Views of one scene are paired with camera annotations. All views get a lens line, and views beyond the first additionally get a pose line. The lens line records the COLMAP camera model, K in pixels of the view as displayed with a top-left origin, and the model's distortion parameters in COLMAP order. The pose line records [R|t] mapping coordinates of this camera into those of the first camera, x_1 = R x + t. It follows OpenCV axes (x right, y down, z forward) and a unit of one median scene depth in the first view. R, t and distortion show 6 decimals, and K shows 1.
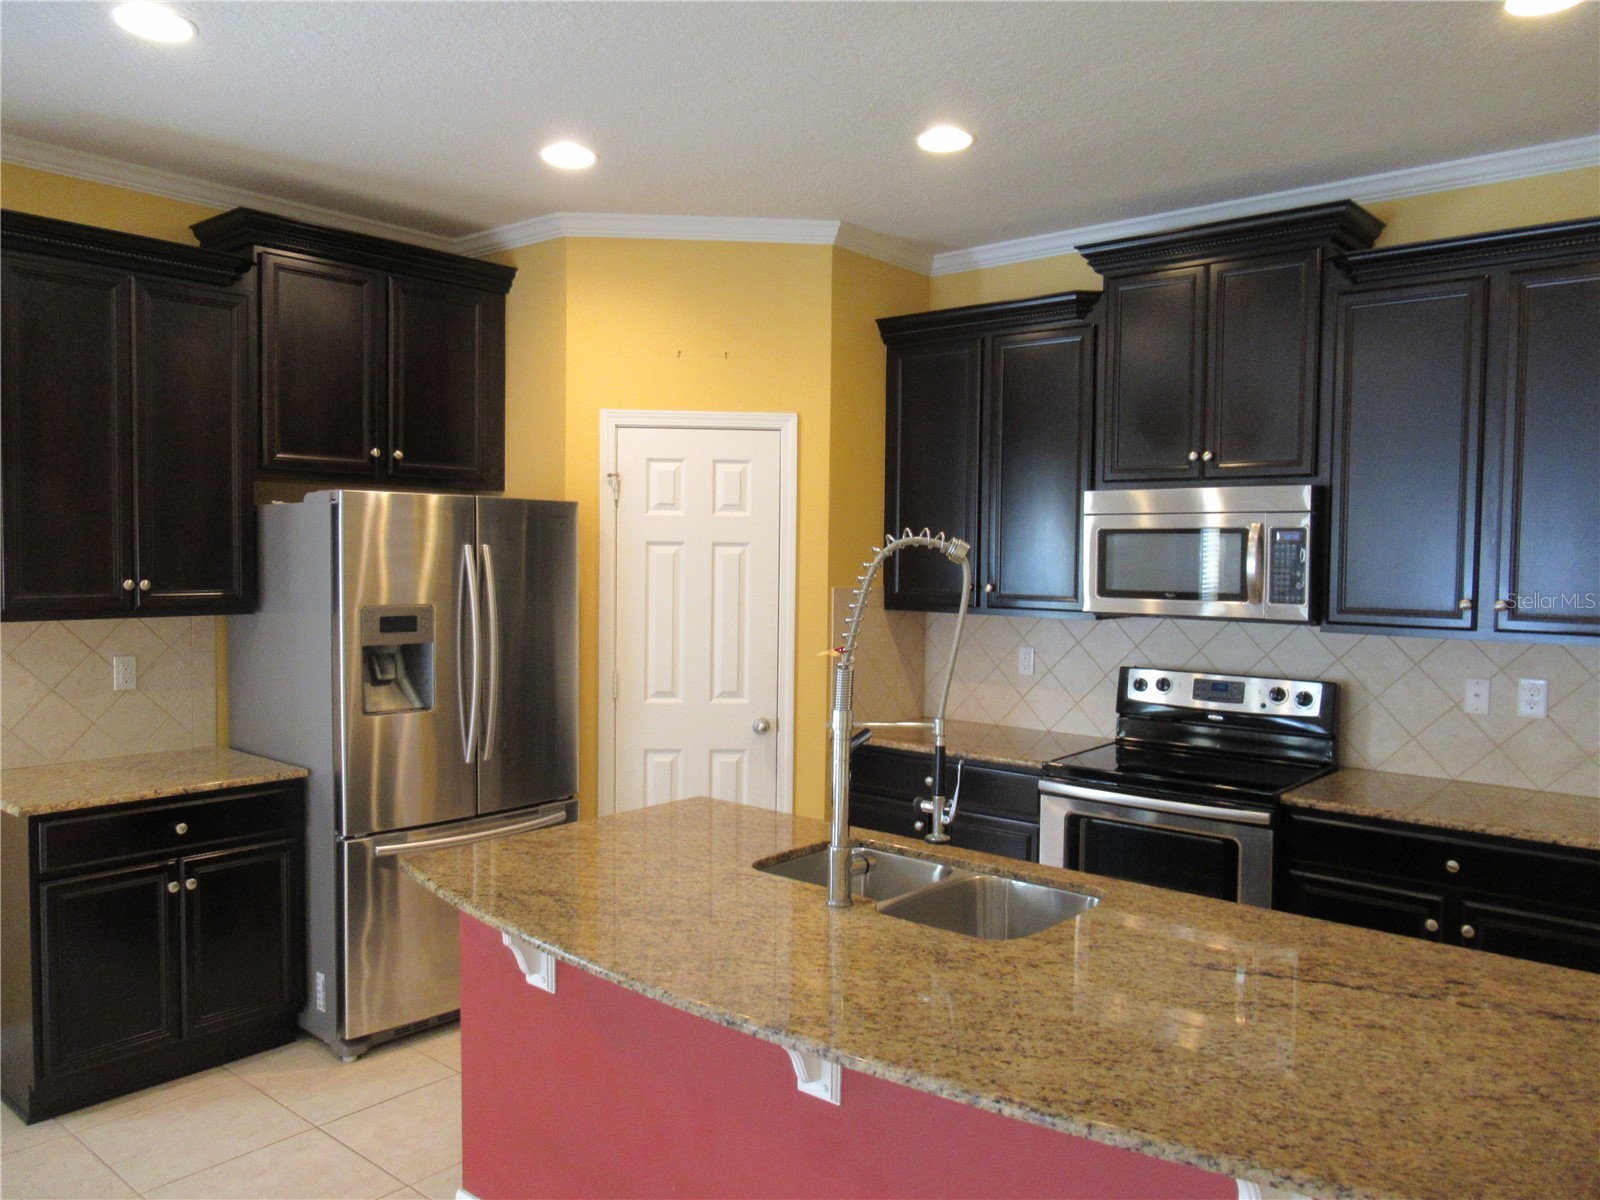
lens RADIAL K [[1195.7, 0, 795.2], [0, 1195.7, 599.2], [0, 0, 1]] dist [-0.005647, 0.000448]
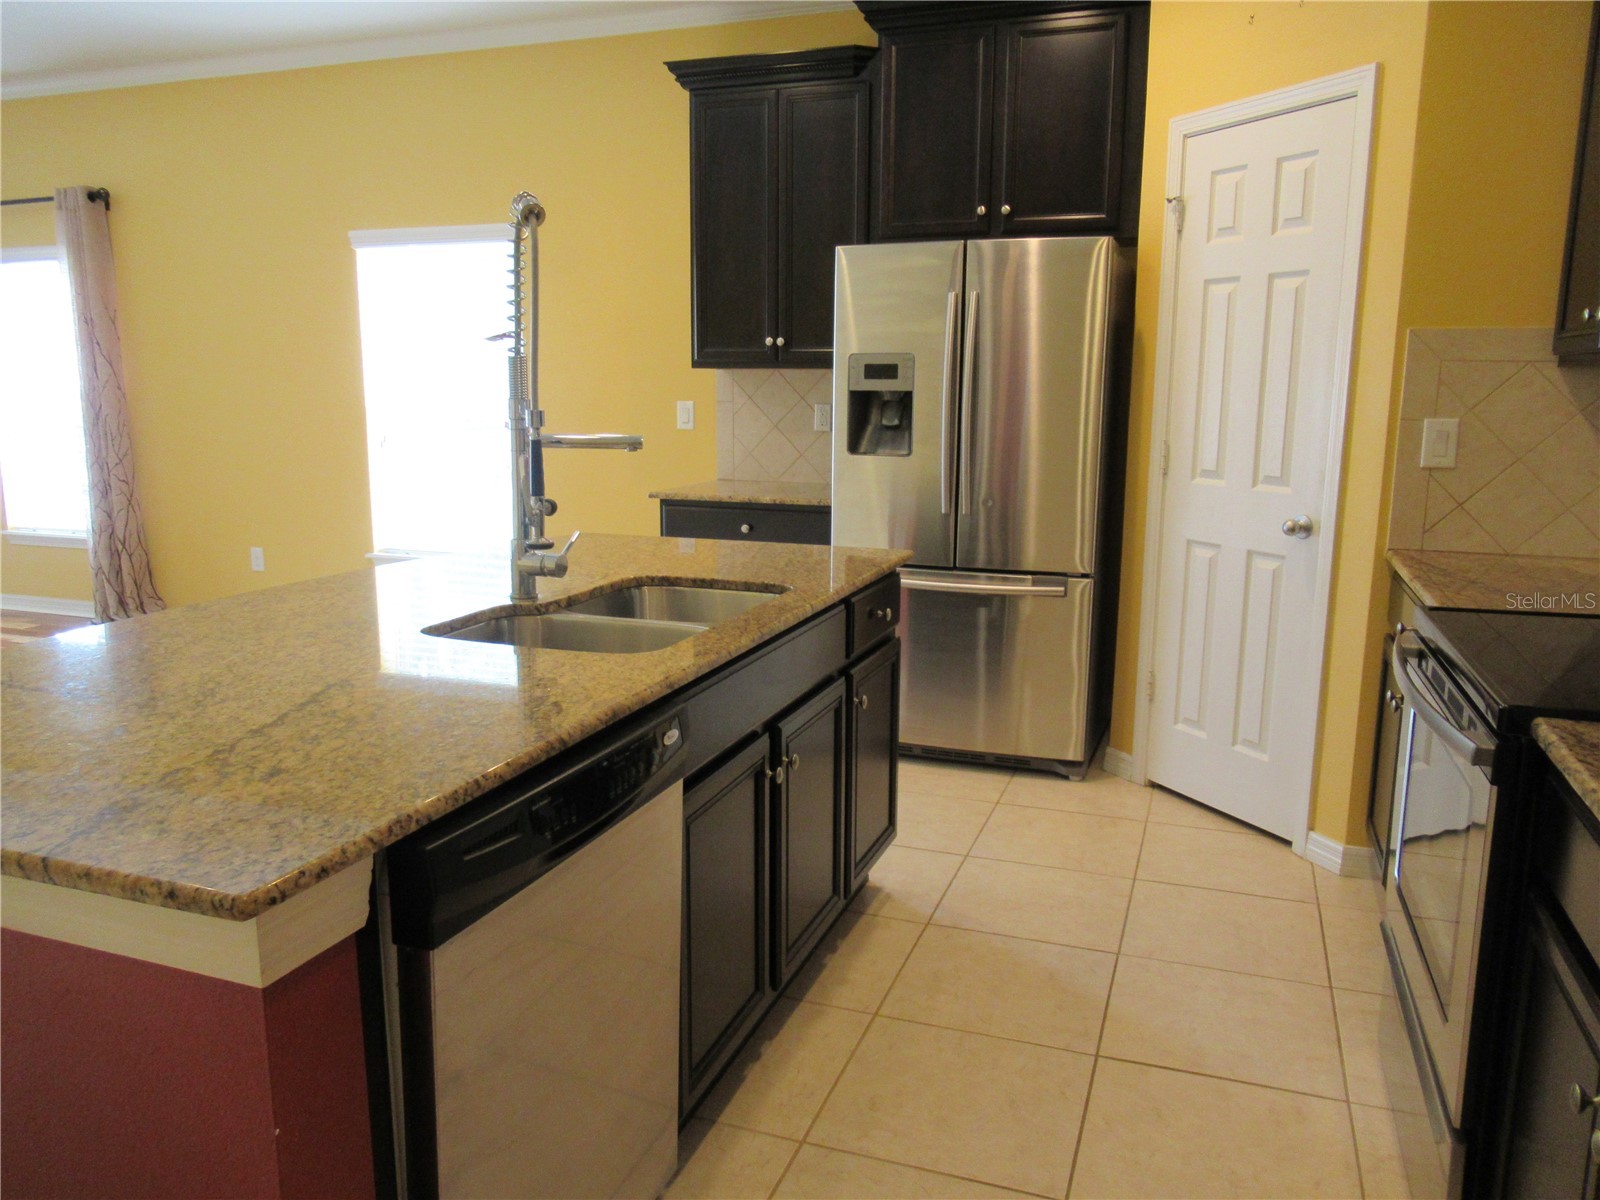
lens RADIAL K [[1195.7, 0, 795.0], [0, 1195.7, 601.1], [0, 0, 1]] dist [-0.005647, 0.000448]
pose [[0.350824, 0.160451, -0.922593, 0.663486], [-0.039665, 0.986874, 0.156547, 0.059780], [0.935601, -0.018325, 0.352583, 0.550964]]
